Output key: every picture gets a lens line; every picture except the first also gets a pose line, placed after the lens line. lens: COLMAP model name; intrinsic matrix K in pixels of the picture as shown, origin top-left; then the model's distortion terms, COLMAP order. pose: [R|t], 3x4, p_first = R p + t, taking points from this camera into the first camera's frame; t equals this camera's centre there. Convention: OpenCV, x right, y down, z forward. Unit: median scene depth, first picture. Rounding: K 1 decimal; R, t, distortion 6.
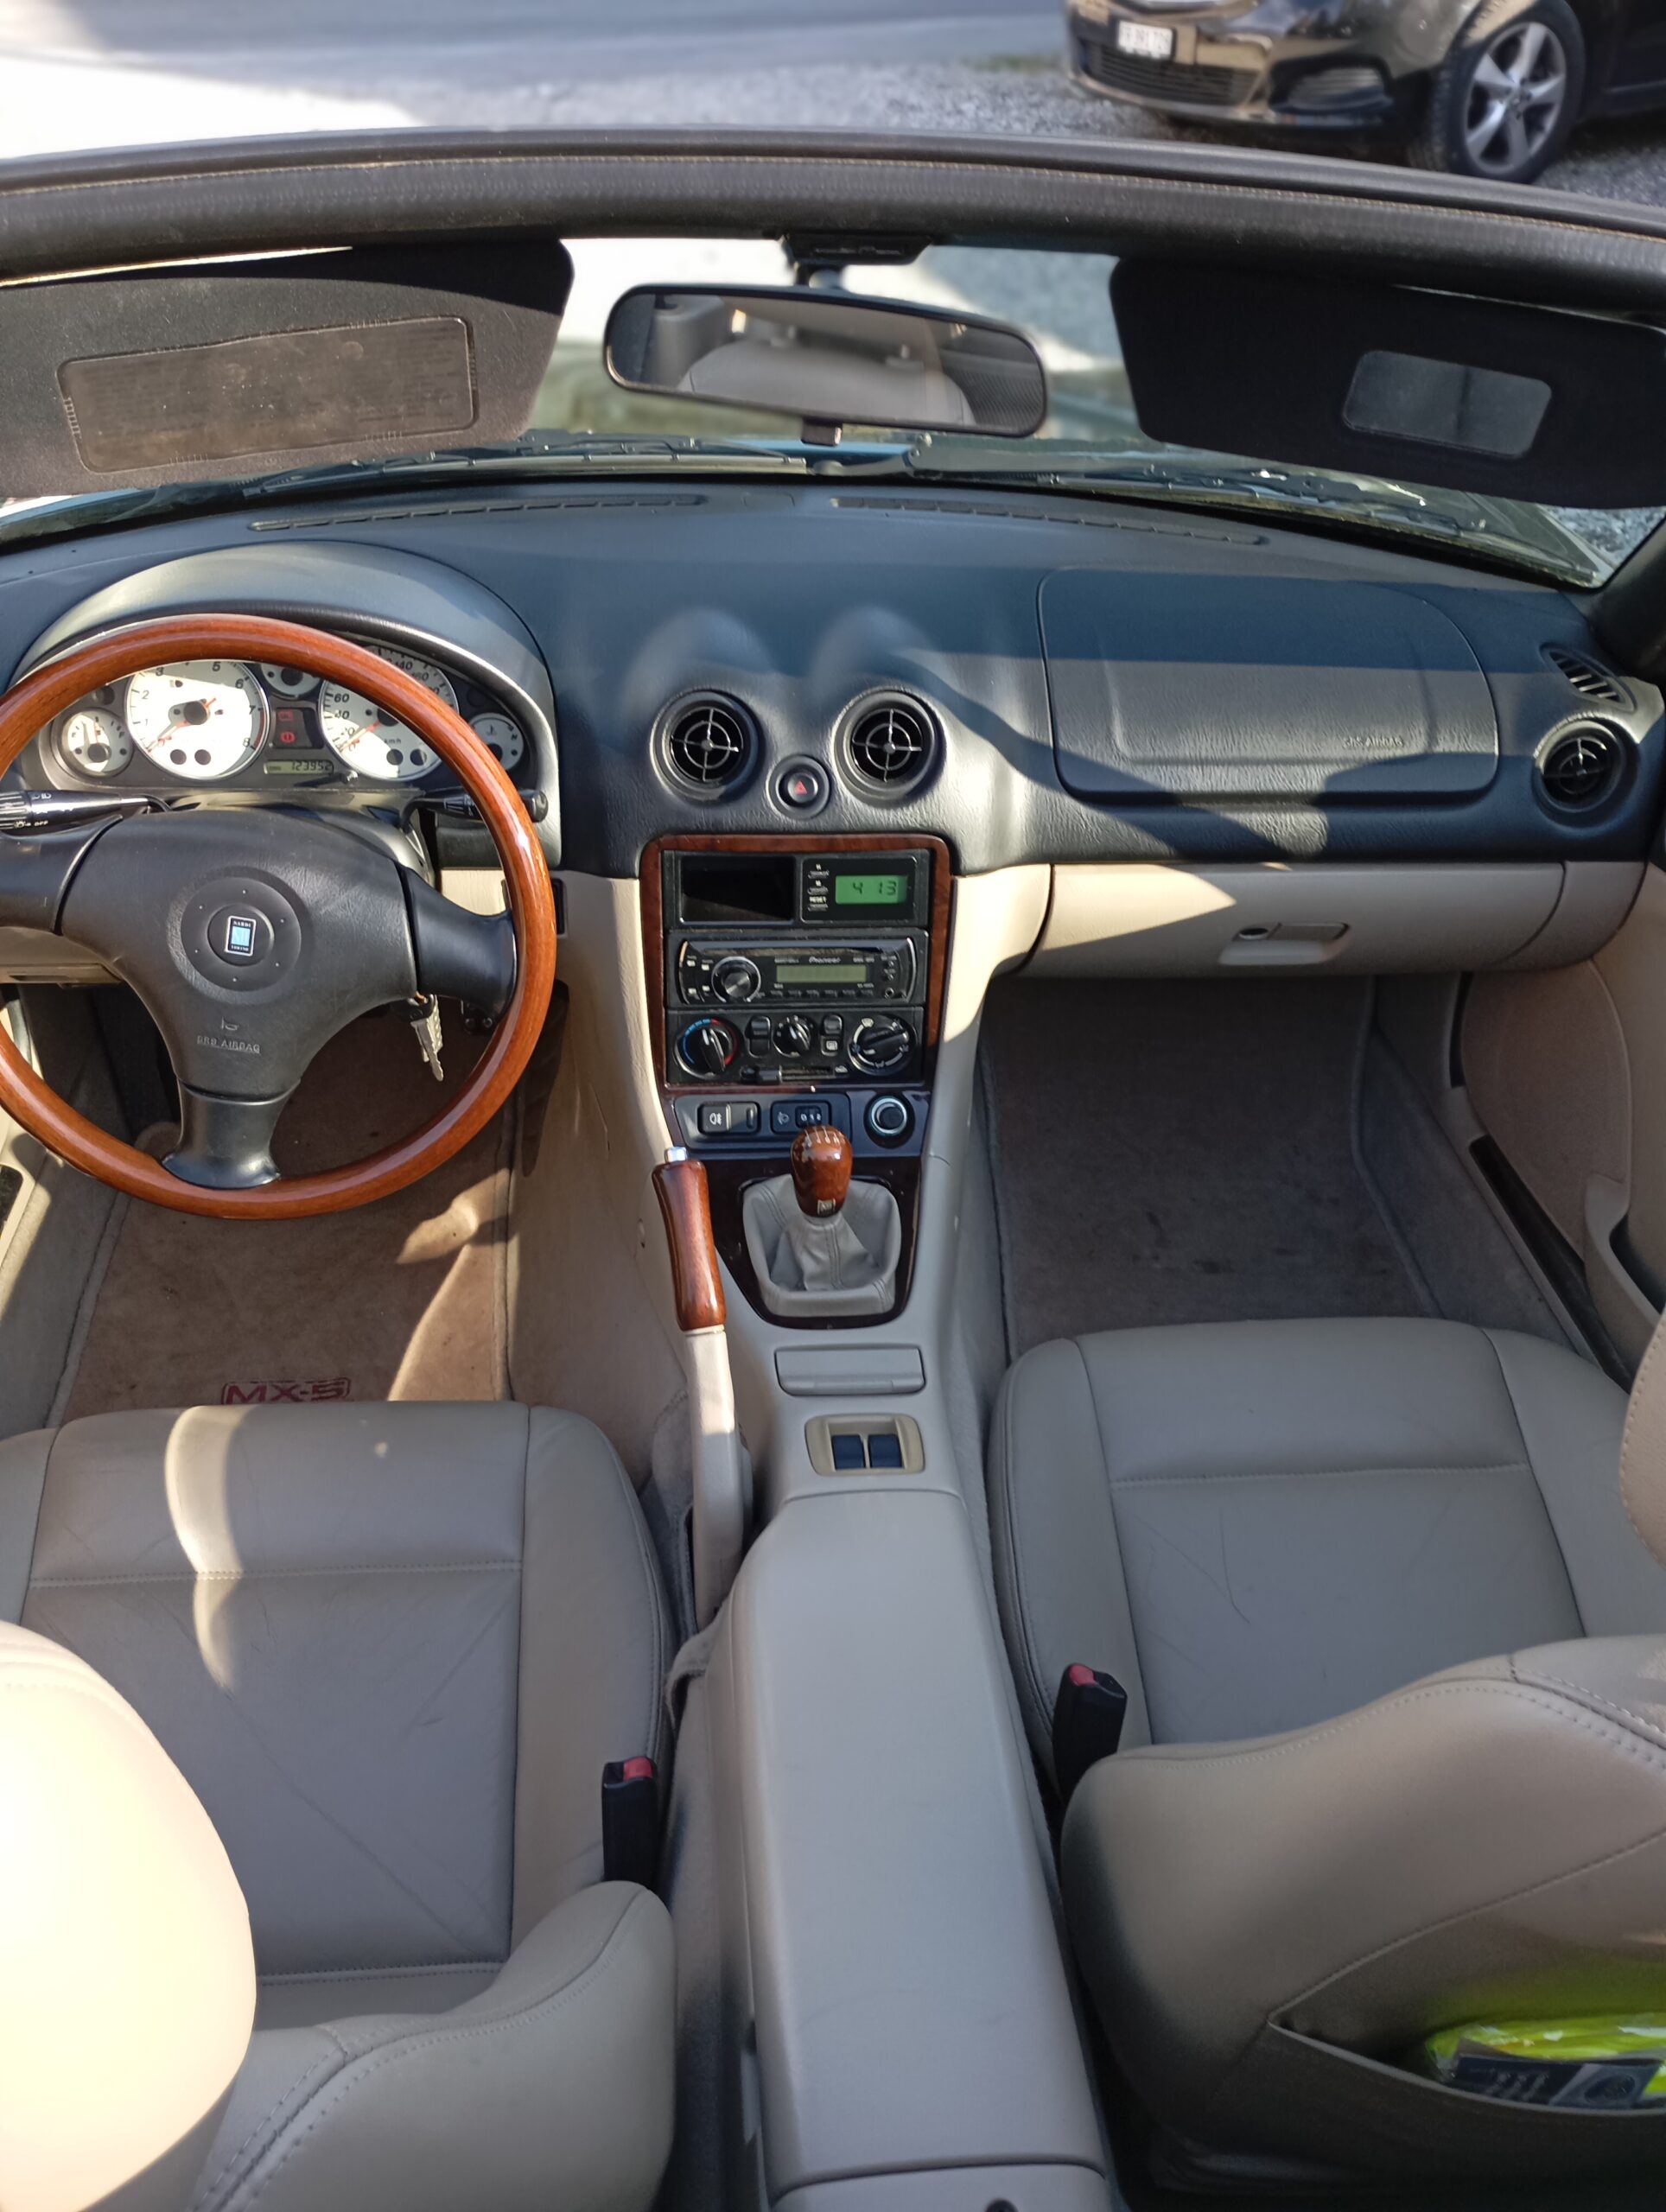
lens RADIAL K [[1868.8, 0, 809.4], [0, 1868.8, 1190.8], [0, 0, 1]] dist [-0.001084, -0.012111]
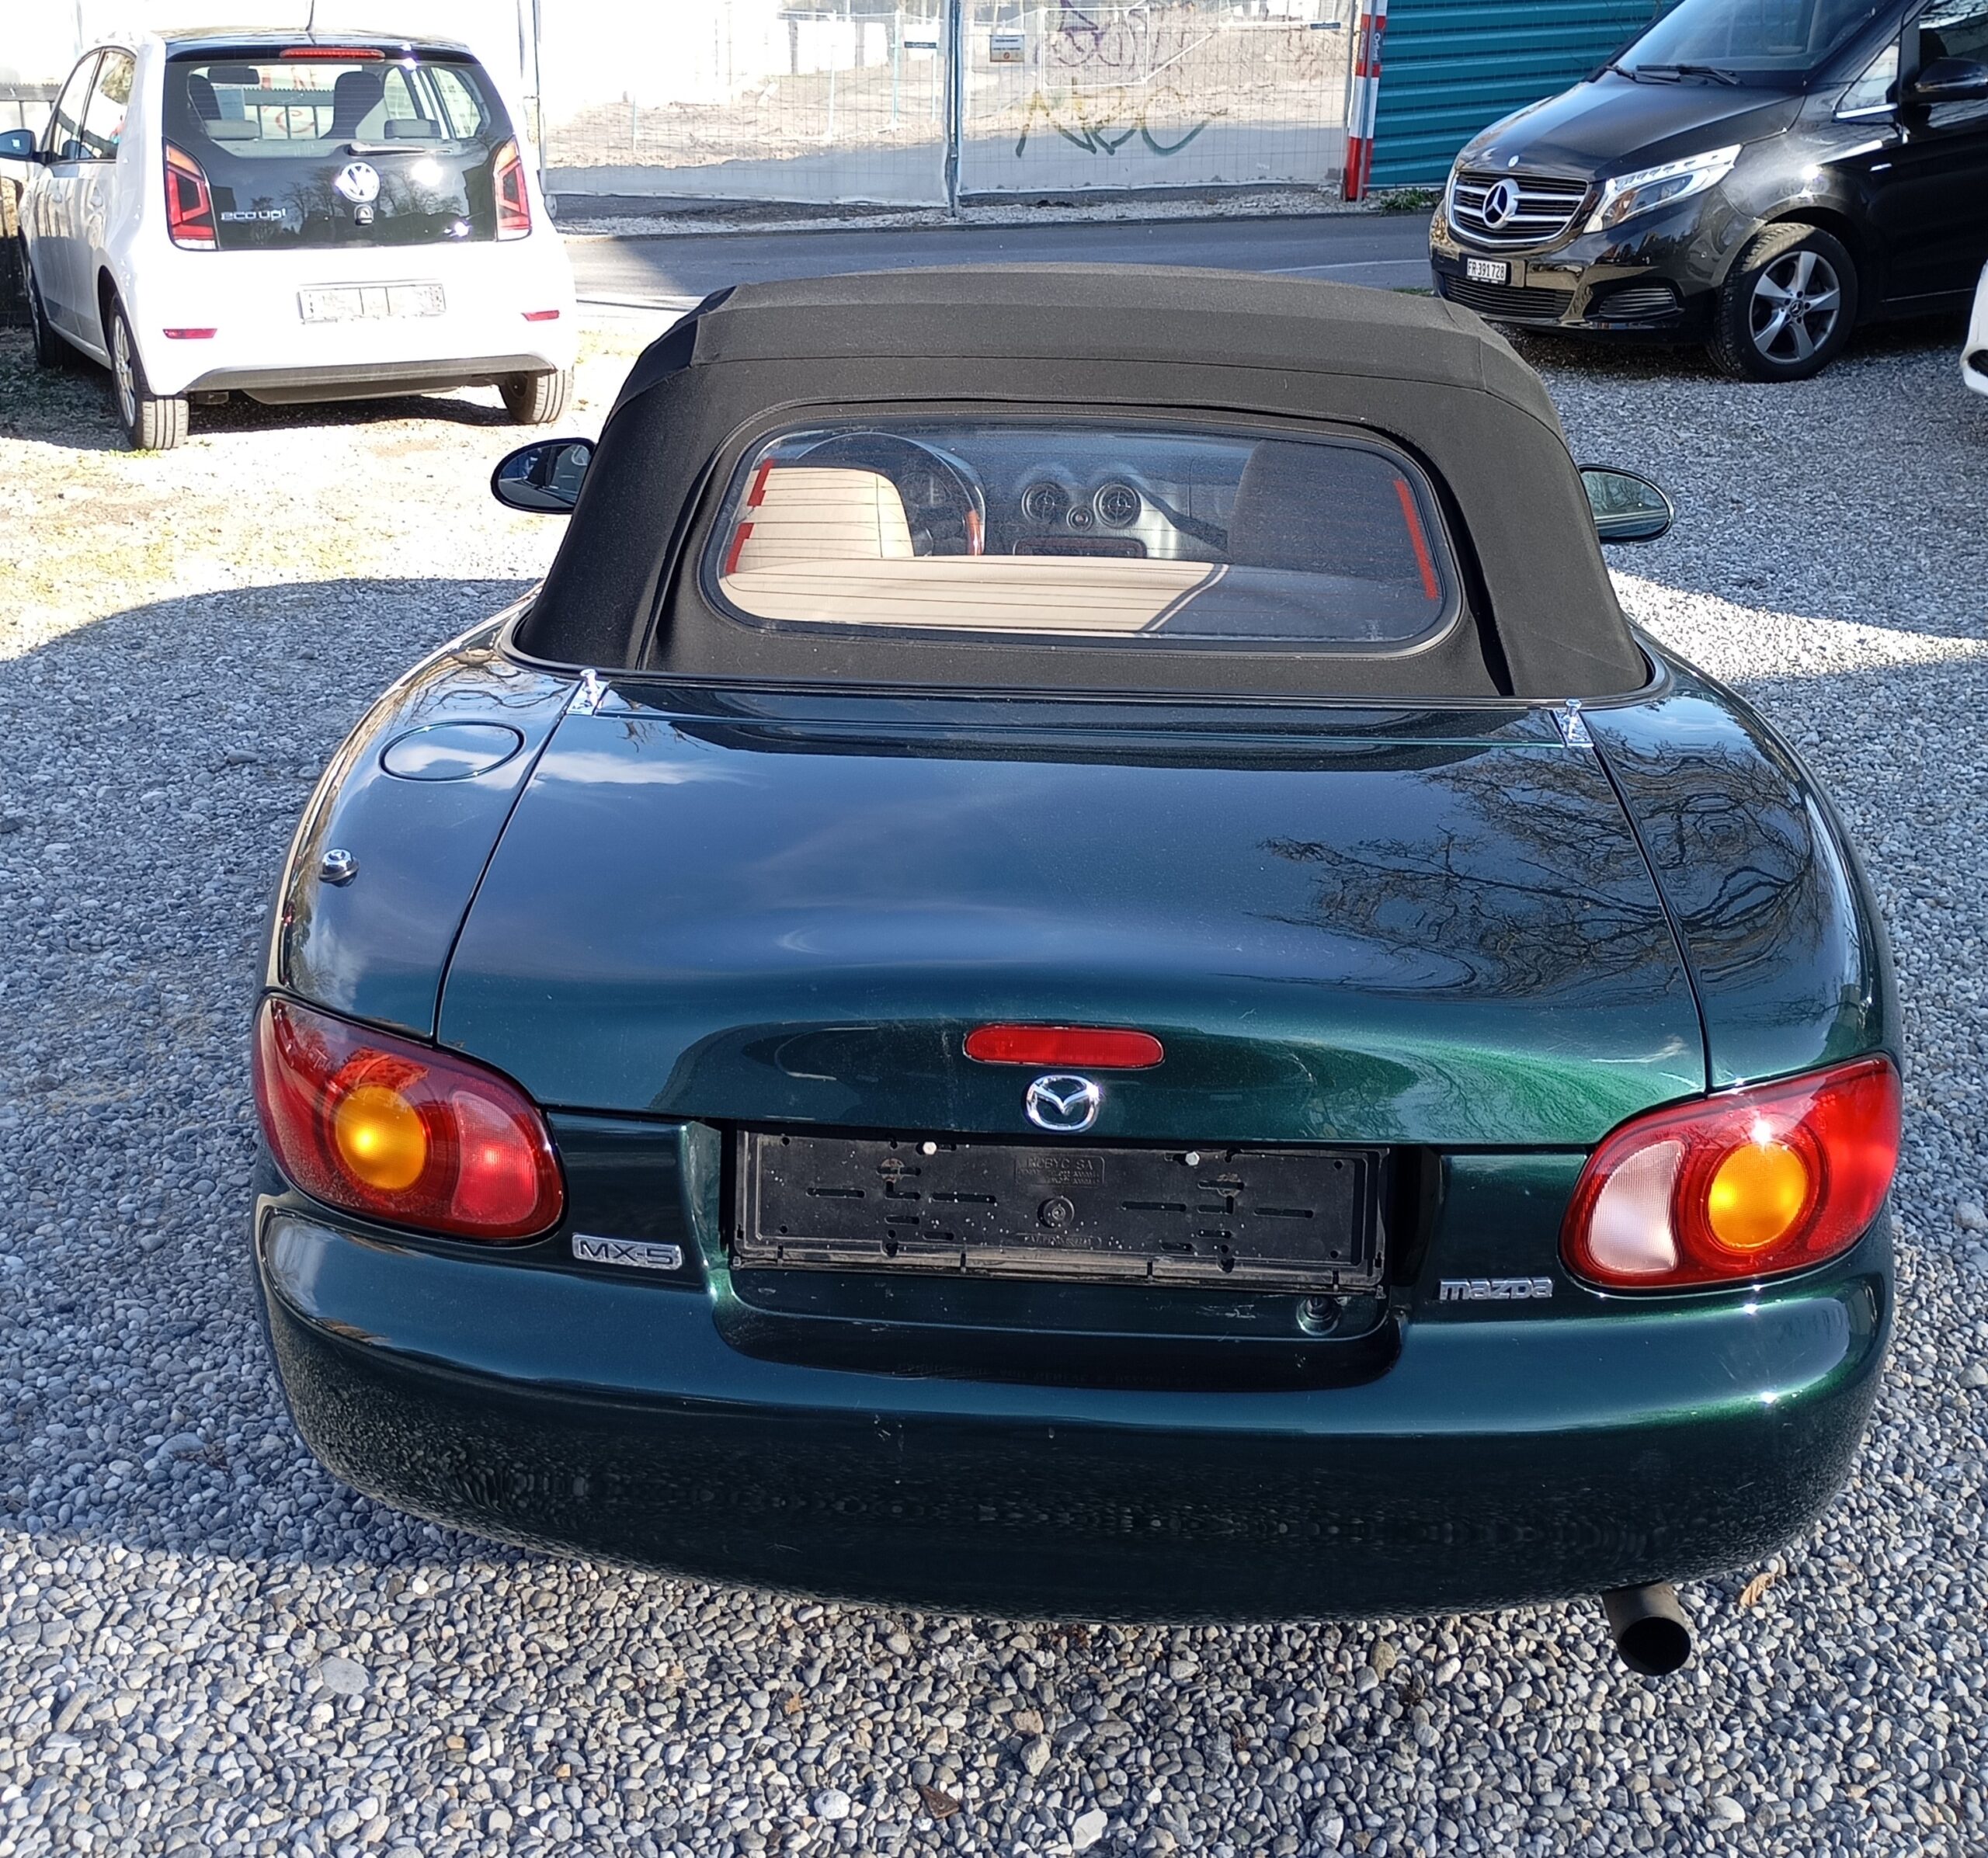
lens RADIAL K [[2114.4, 0, 986.3], [0, 2114.4, 914.2], [0, 0, 1]] dist [0.013056, 0.000000]
pose [[0.991415, 0.023884, -0.128552, 0.239142], [-0.056776, 0.964284, -0.258714, 0.997627], [0.117781, 0.263791, 0.957362, -1.535540]]
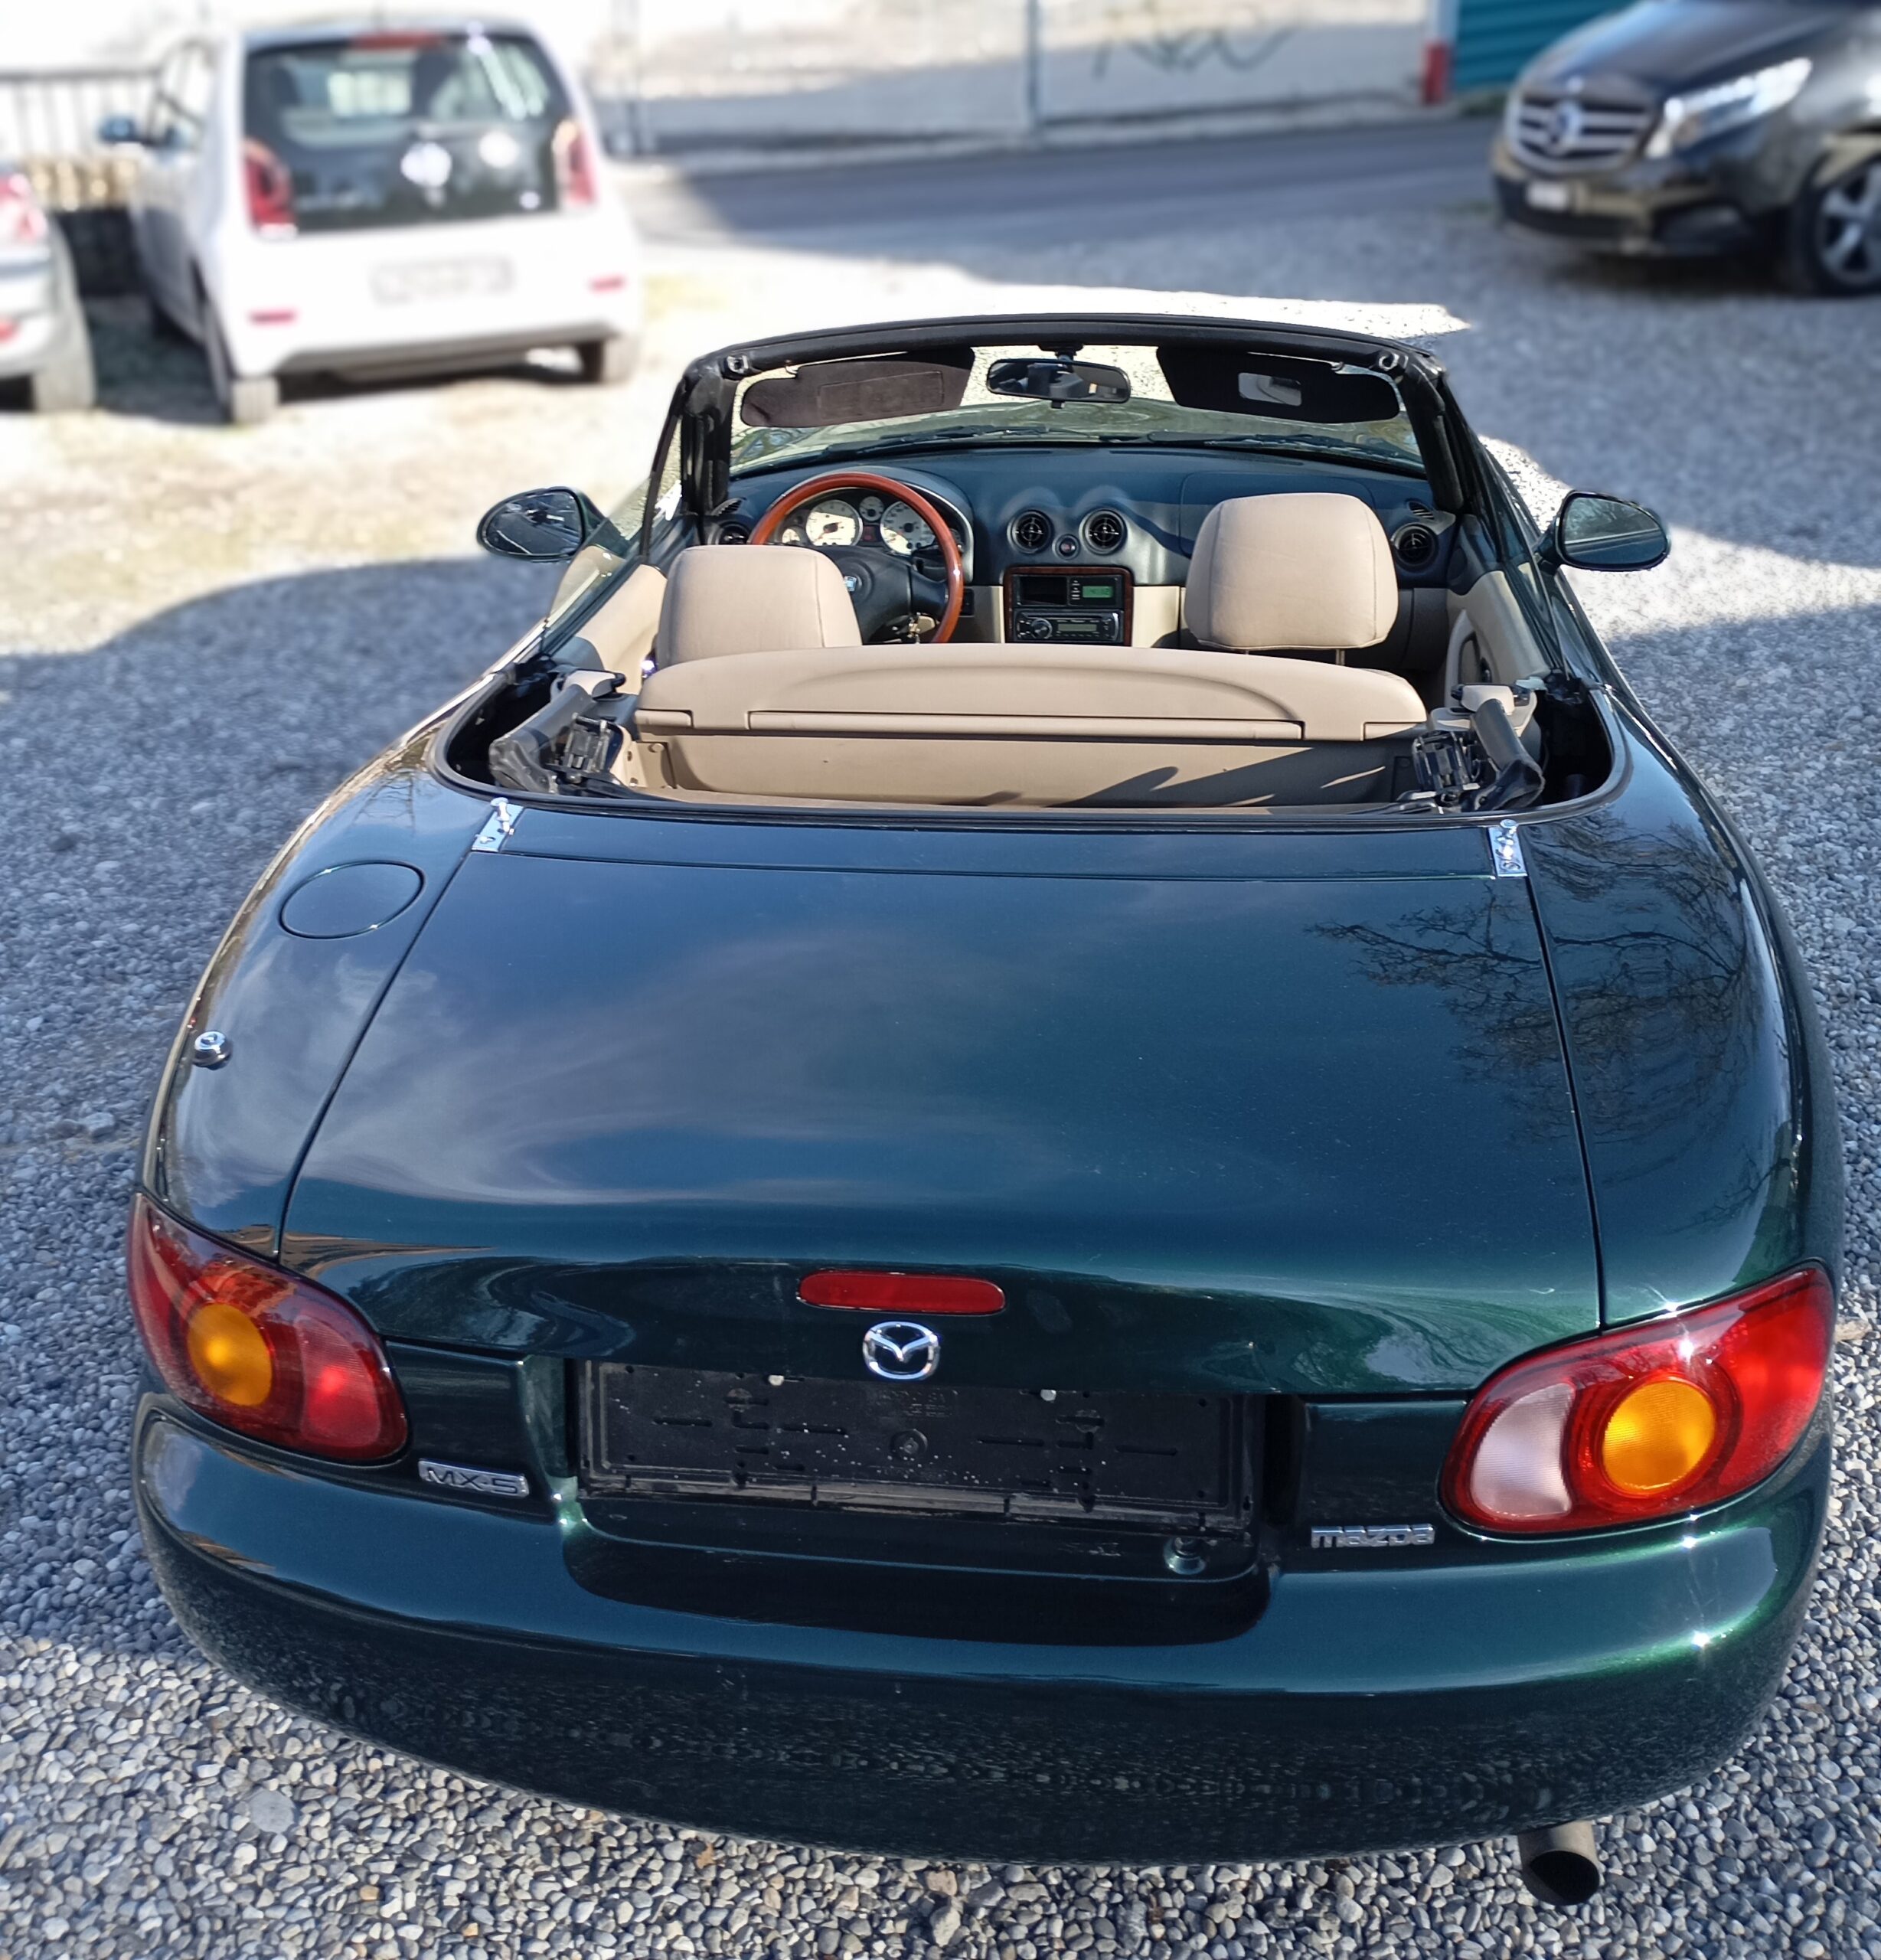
lens RADIAL K [[2033.8, 0, 934.0], [0, 2033.8, 857.0], [0, 0, 1]] dist [-0.004225, 0.000000]
pose [[0.978468, 0.016337, -0.205751, 0.369996], [-0.063616, 0.972201, -0.225339, 0.774116], [0.196351, 0.233576, 0.952307, -1.457787]]
